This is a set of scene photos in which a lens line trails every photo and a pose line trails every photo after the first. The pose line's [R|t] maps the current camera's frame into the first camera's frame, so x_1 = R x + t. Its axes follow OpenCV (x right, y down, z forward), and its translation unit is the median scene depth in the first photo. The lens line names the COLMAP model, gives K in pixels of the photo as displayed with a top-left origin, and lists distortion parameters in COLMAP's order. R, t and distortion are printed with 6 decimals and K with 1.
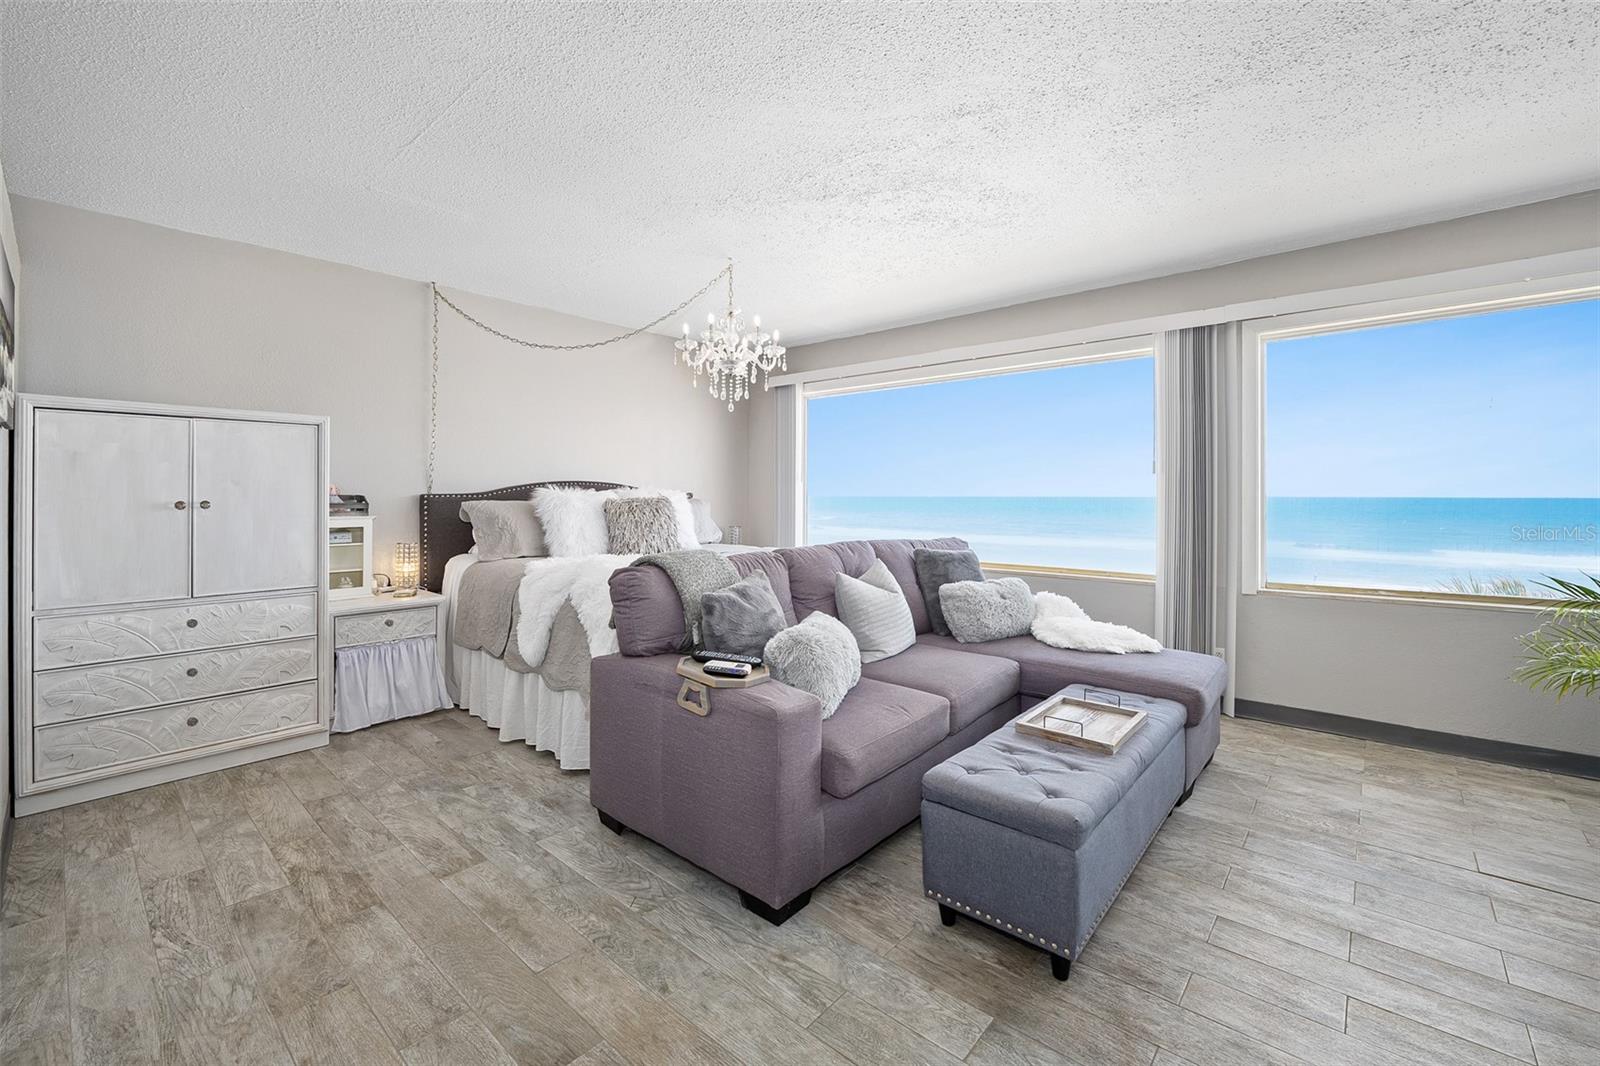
lens RADIAL K [[658.7, 0, 780.4], [0, 658.7, 505.0], [0, 0, 1]] dist [-0.003497, -0.001908]
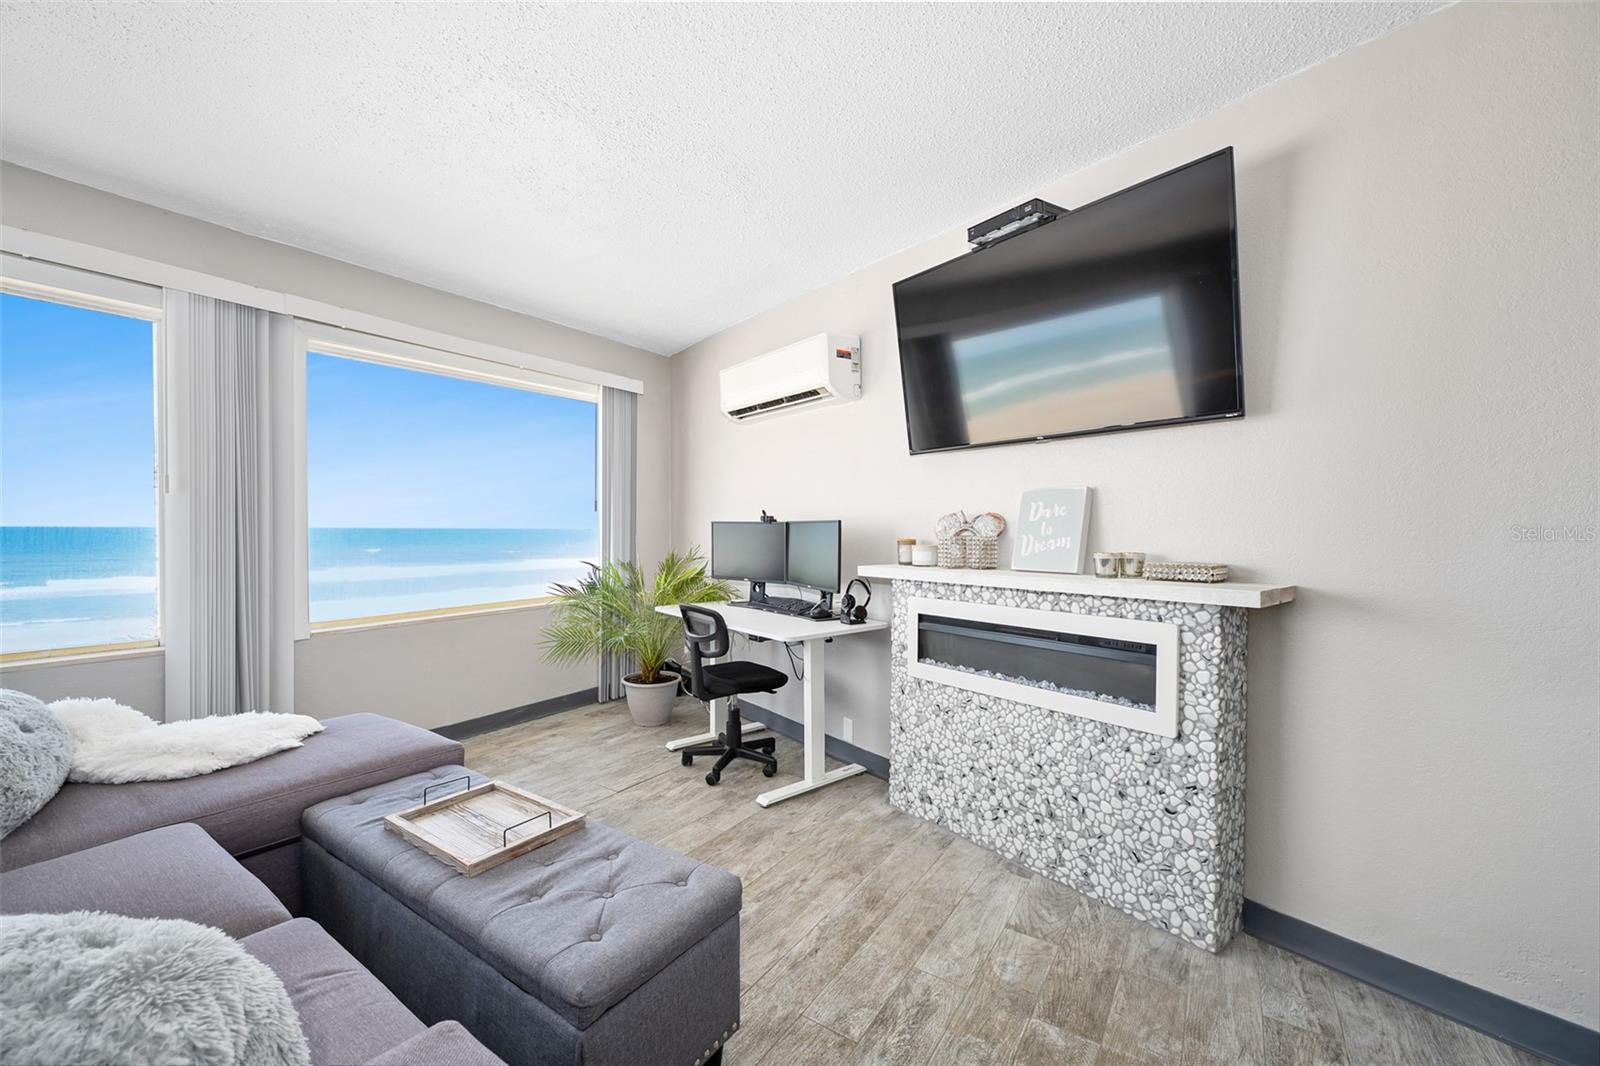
lens RADIAL K [[629.2, 0, 813.7], [0, 629.2, 537.2], [0, 0, 1]] dist [-0.009435, 0.000005]
pose [[-0.159155, -0.015848, 0.987126, -0.228154], [0.007085, 0.999827, 0.017194, -0.008310], [-0.987228, 0.009730, -0.159015, 0.536818]]
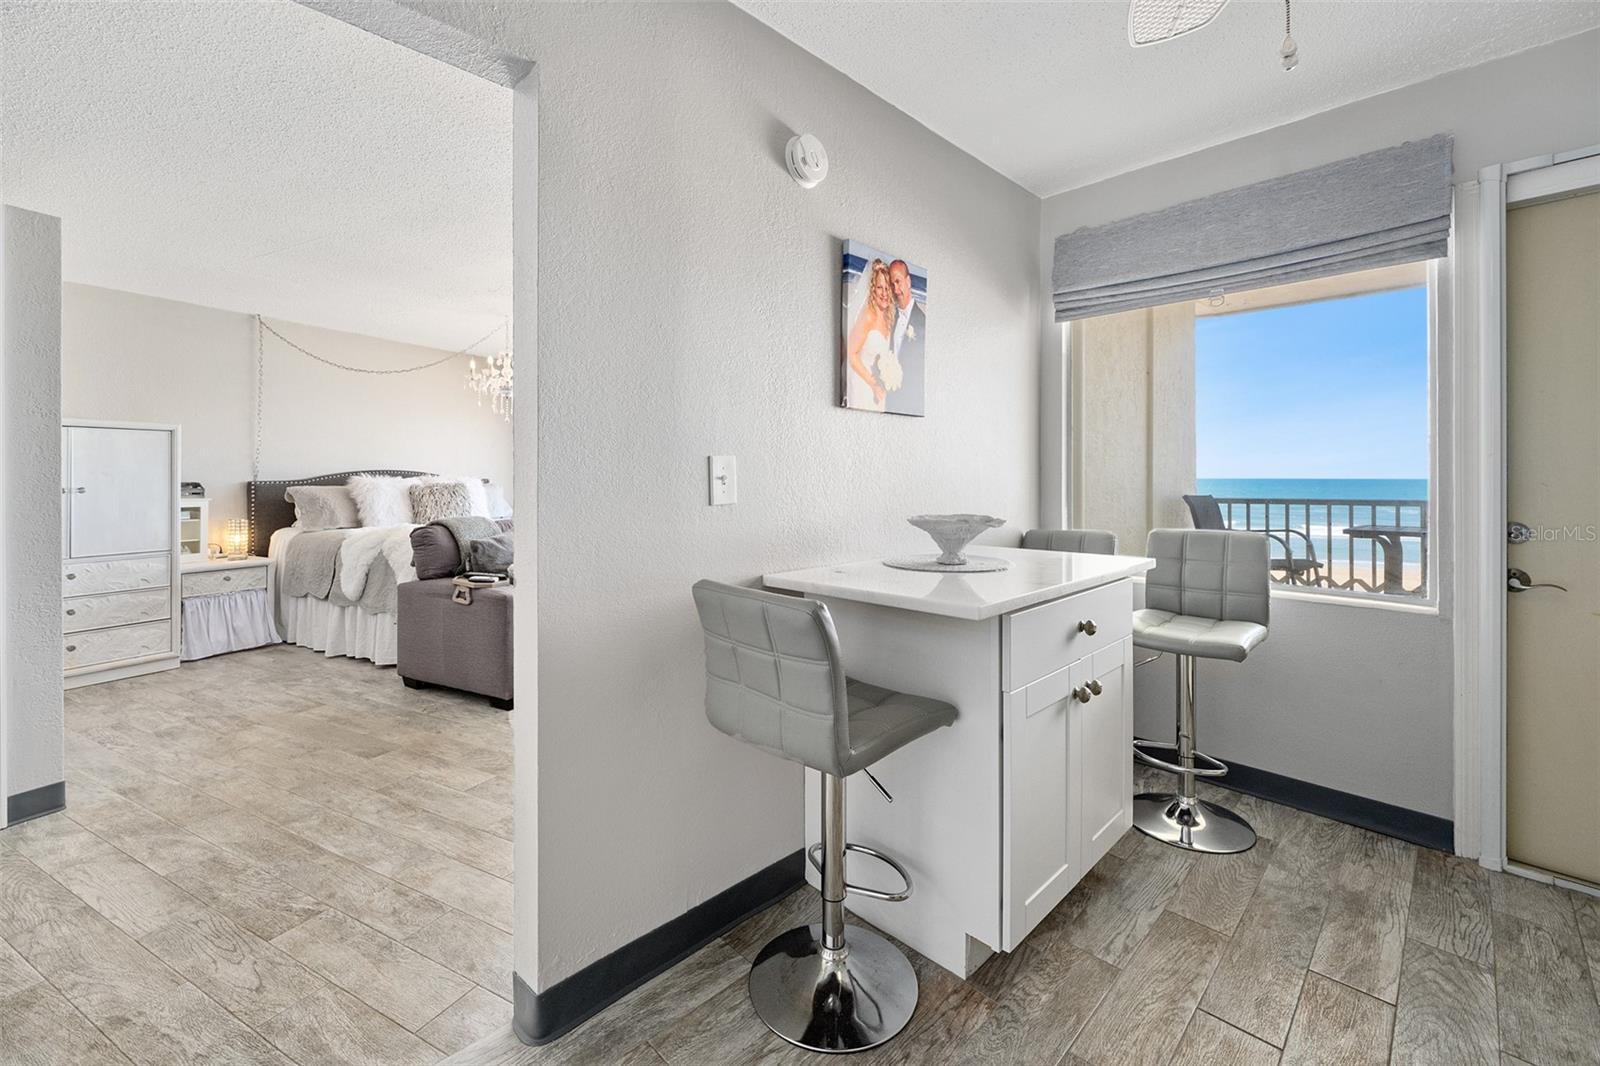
lens RADIAL K [[658.7, 0, 795.5], [0, 658.7, 481.0], [0, 0, 1]] dist [-0.003497, -0.001908]
pose [[0.965435, -0.002118, 0.260634, 0.183932], [0.005208, 0.999924, -0.011167, 0.003818], [-0.260591, 0.012138, 0.965373, -0.639108]]
